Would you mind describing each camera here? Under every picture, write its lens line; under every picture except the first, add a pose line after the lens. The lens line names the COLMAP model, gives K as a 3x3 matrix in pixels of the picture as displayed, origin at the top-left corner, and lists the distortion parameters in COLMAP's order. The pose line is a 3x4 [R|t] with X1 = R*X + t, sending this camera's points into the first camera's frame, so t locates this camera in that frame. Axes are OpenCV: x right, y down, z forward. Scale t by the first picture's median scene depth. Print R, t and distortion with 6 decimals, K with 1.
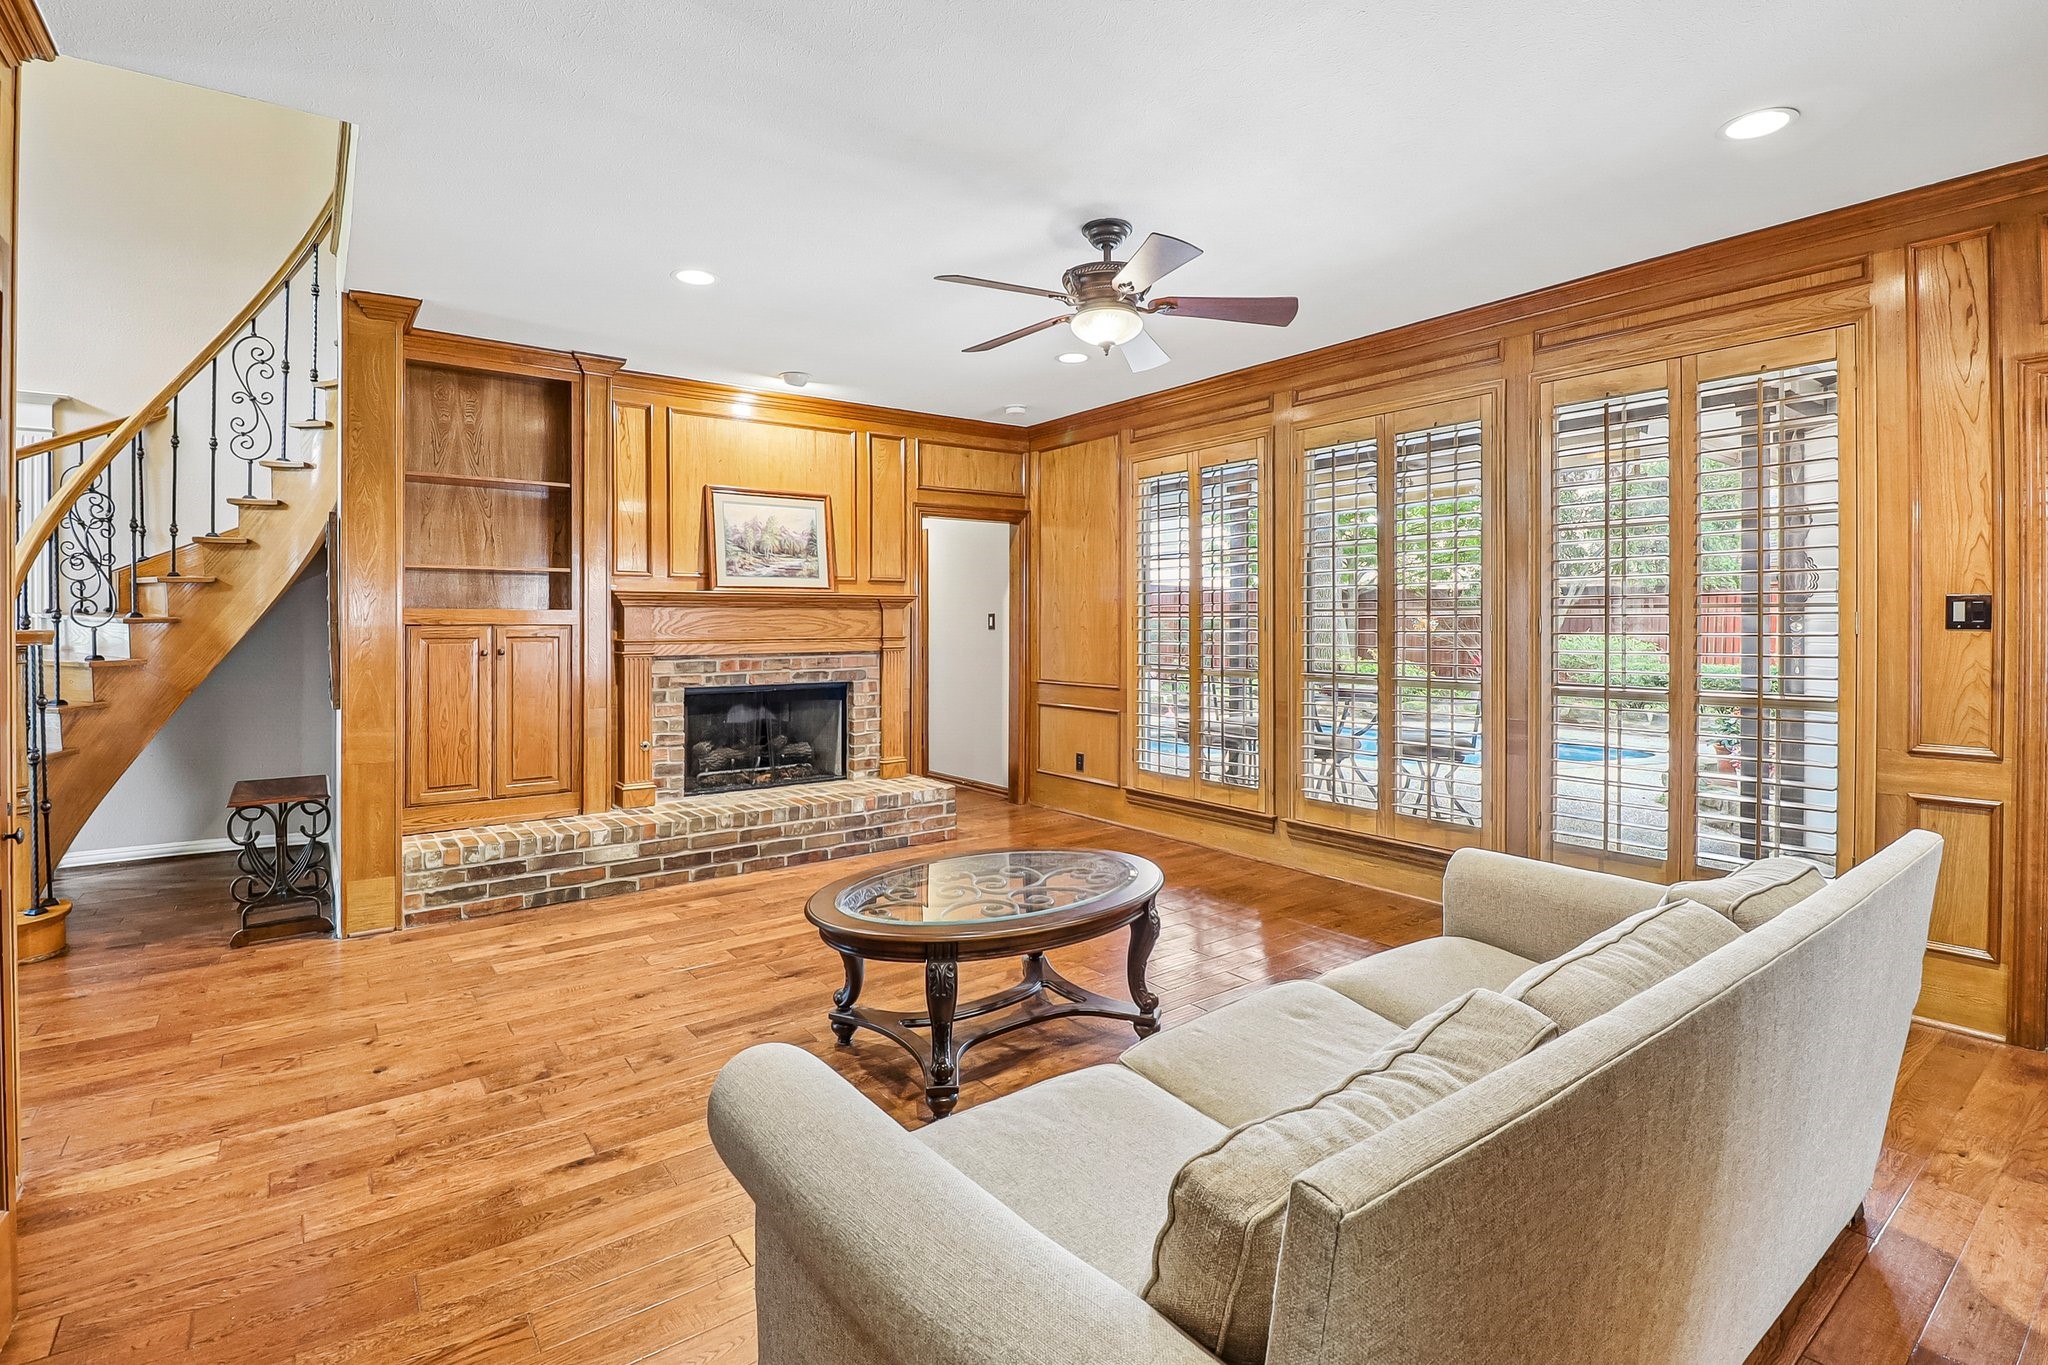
lens RADIAL K [[935.0, 0, 1024.0], [0, 935.0, 629.5], [0, 0, 1]] dist [-0.009536, -0.007432]
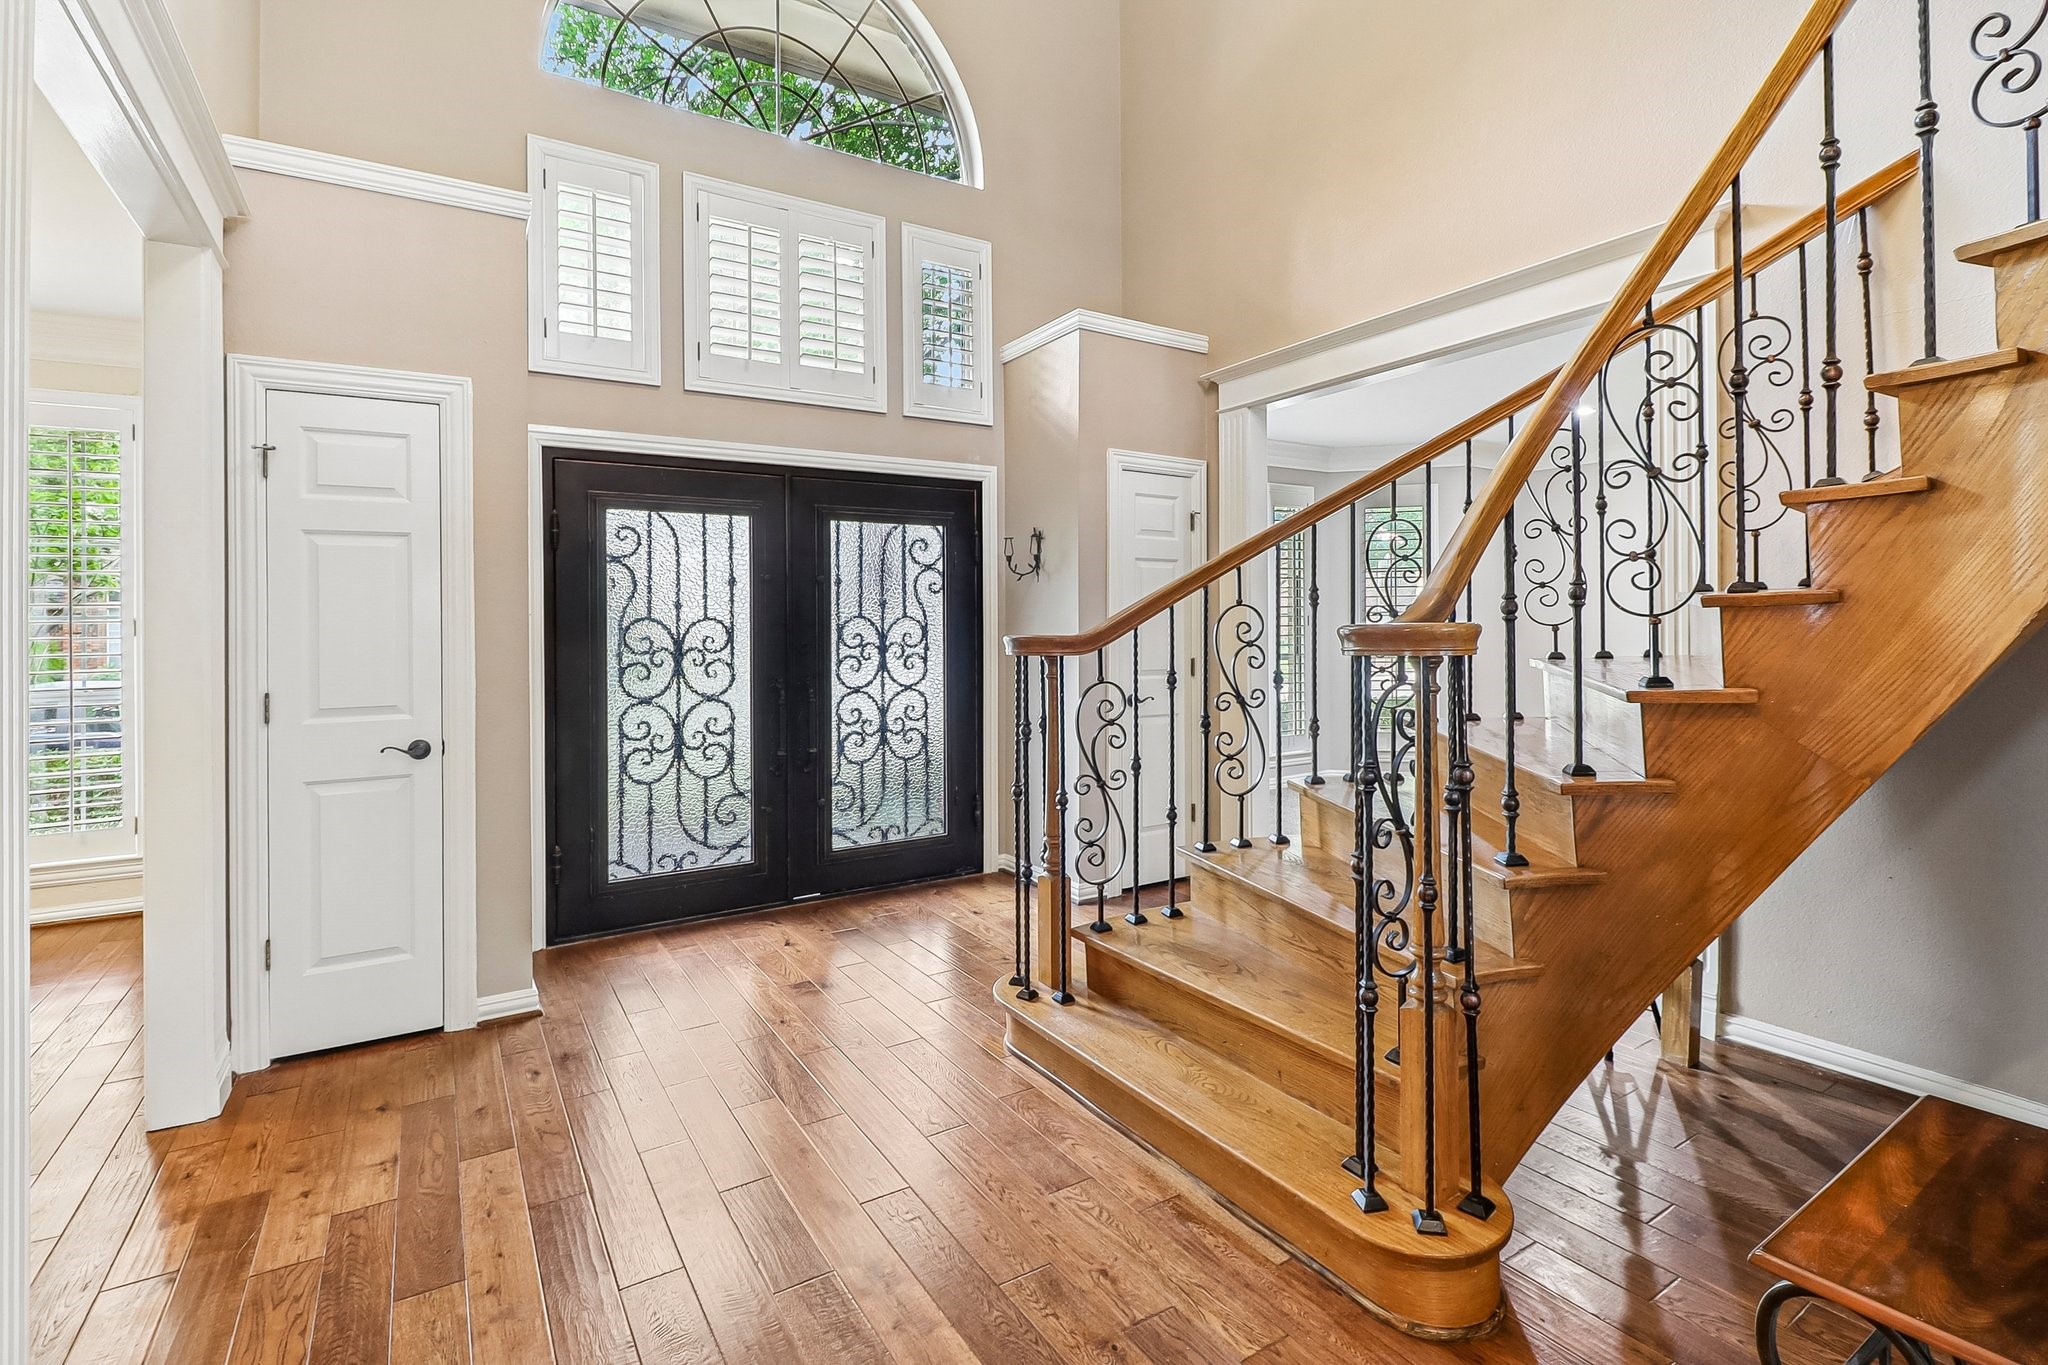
lens RADIAL K [[935.0, 0, 997.2], [0, 935.0, 632.6], [0, 0, 1]] dist [-0.009536, -0.007432]
pose [[-0.107282, 0.010040, -0.994178, -0.404204], [0.004543, 0.999944, 0.009608, -0.000152], [0.994218, -0.003486, -0.107321, 0.571431]]
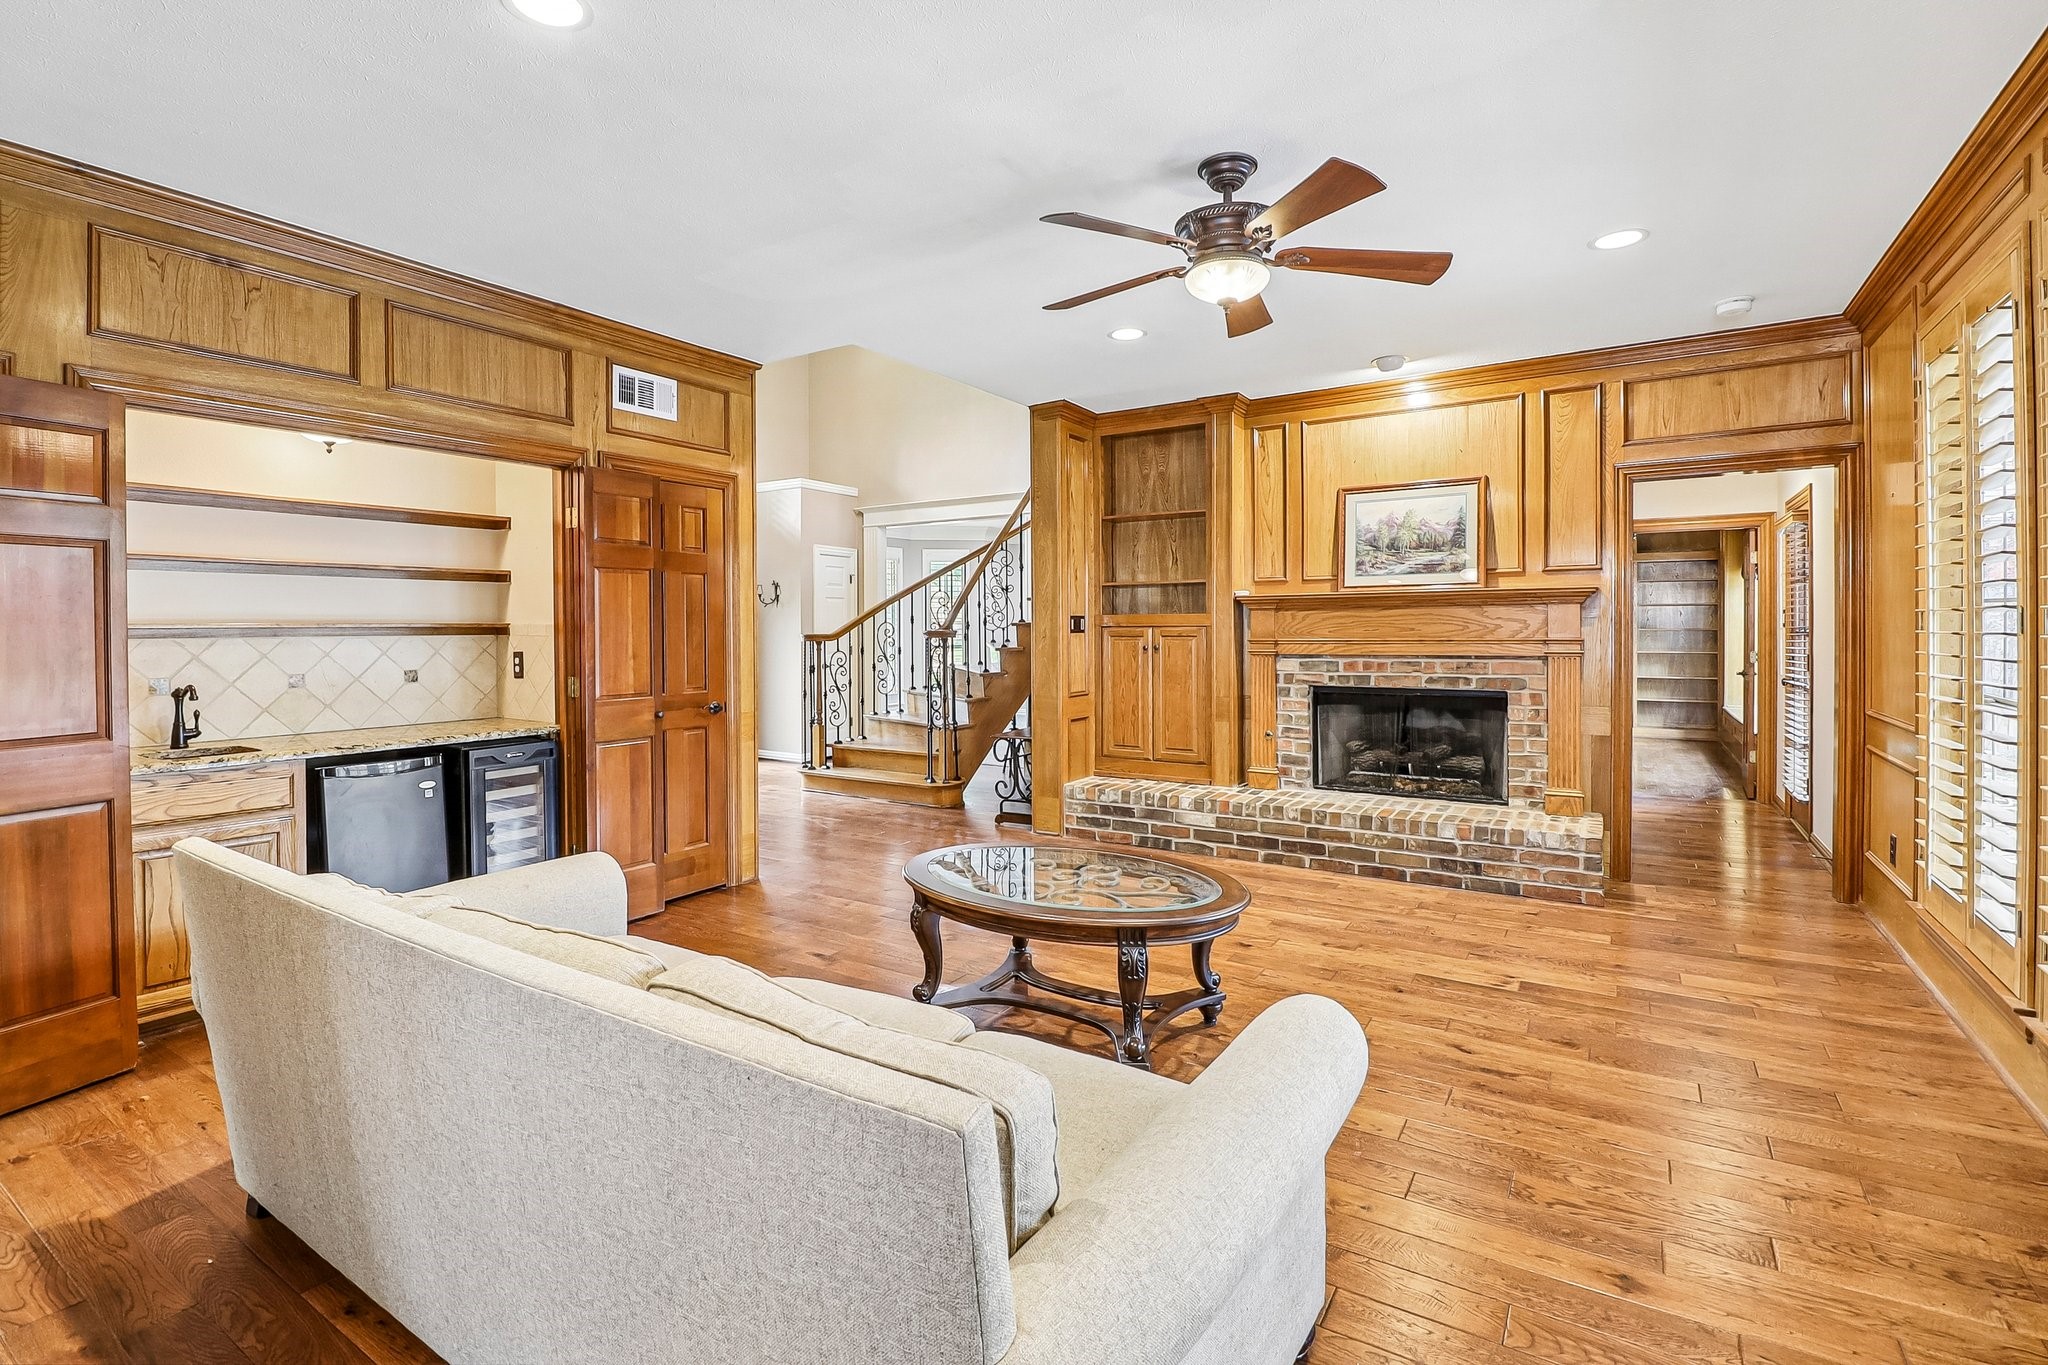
lens RADIAL K [[935.0, 0, 1012.0], [0, 935.0, 635.5], [0, 0, 1]] dist [-0.009536, -0.007432]
pose [[0.347219, 0.009344, -0.937738, 0.513679], [0.001455, 0.999944, 0.010503, -0.005307], [0.937783, -0.005011, 0.347186, 0.321132]]
